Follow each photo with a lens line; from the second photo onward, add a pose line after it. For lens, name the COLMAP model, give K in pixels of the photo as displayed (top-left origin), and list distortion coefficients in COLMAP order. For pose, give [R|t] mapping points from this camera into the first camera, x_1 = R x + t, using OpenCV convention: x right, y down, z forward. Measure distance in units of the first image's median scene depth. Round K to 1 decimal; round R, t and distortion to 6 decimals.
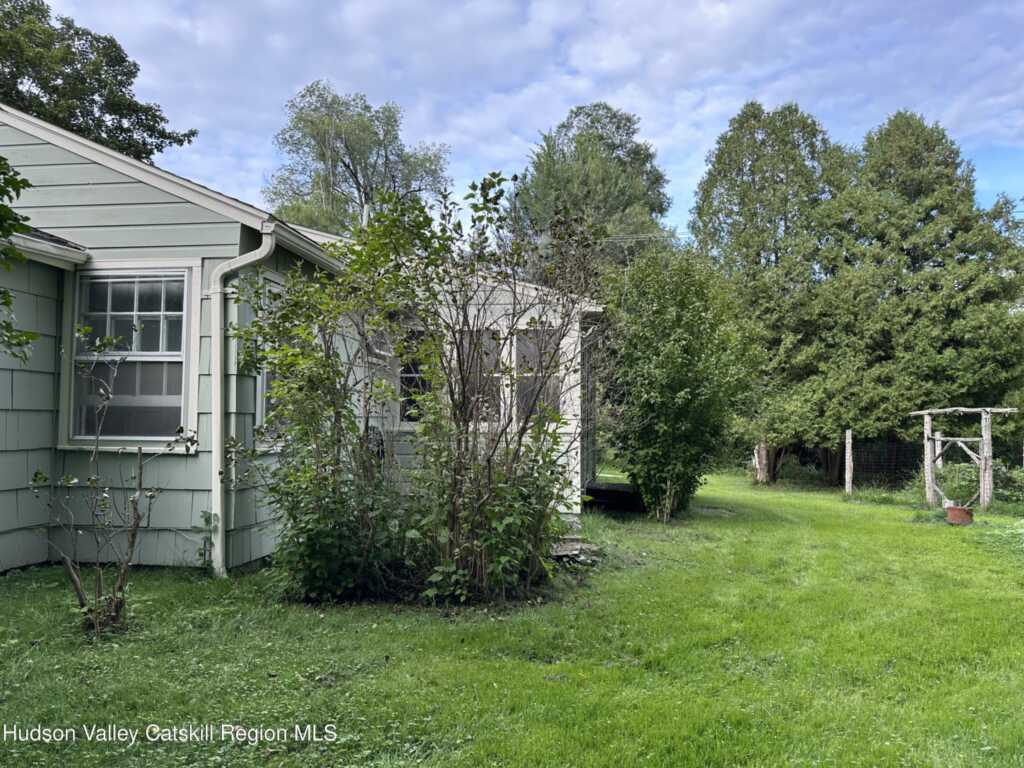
lens RADIAL K [[714.2, 0, 512.0], [0, 714.2, 384.0], [0, 0, 1]] dist [0.100744, -0.146340]
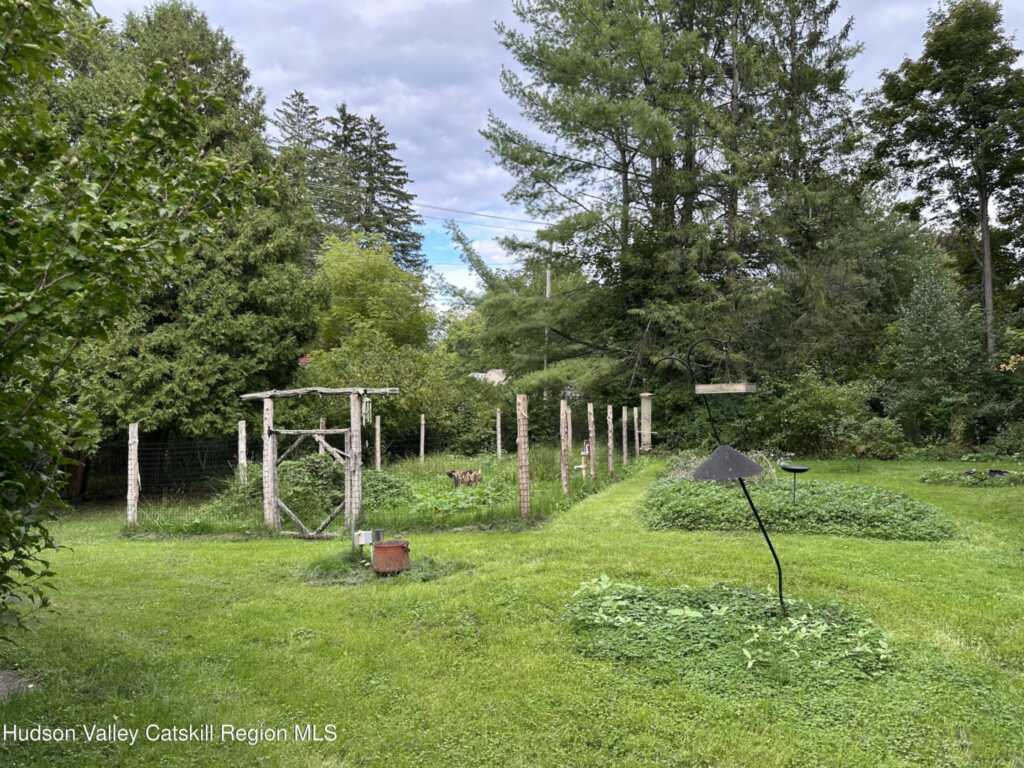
lens RADIAL K [[714.2, 0, 512.0], [0, 714.2, 384.0], [0, 0, 1]] dist [0.100744, -0.146340]
pose [[0.516013, 0.003392, 0.856574, 0.080096], [-0.021852, 0.999719, 0.009205, 0.013922], [-0.856302, -0.023467, 0.515942, 0.348525]]
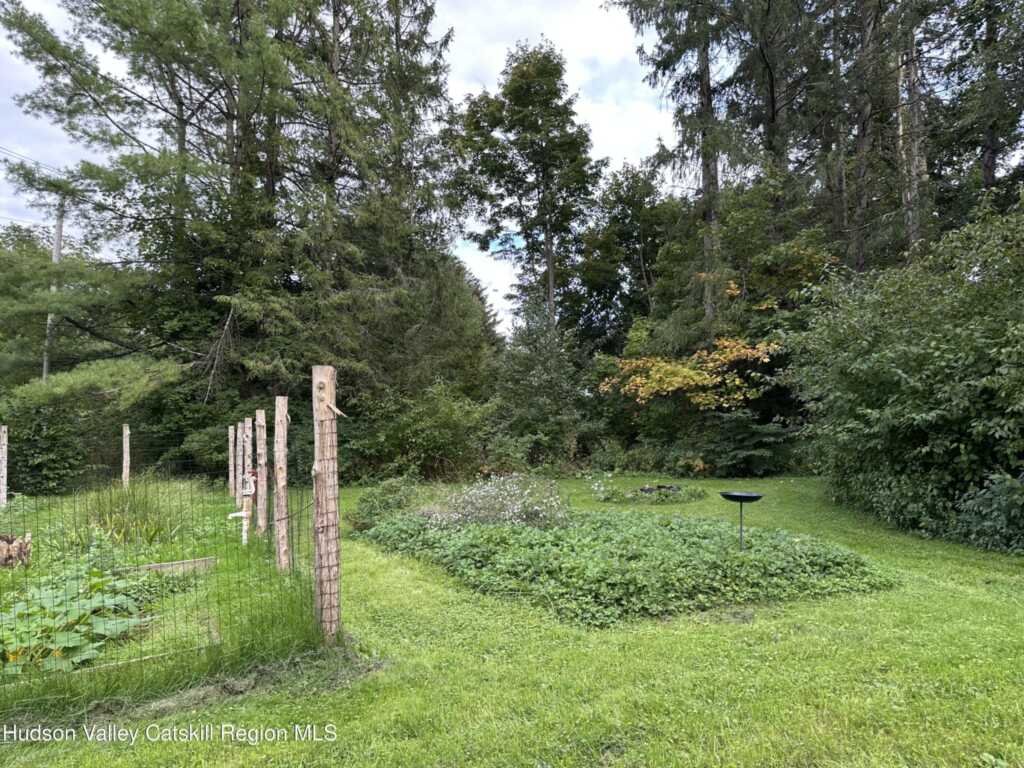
lens RADIAL K [[714.2, 0, 512.0], [0, 714.2, 384.0], [0, 0, 1]] dist [0.100744, -0.146340]
pose [[-0.146847, 0.048036, 0.987992, 0.286422], [-0.041963, 0.997618, -0.054741, 0.042596], [-0.988269, -0.049498, -0.144482, 0.584612]]
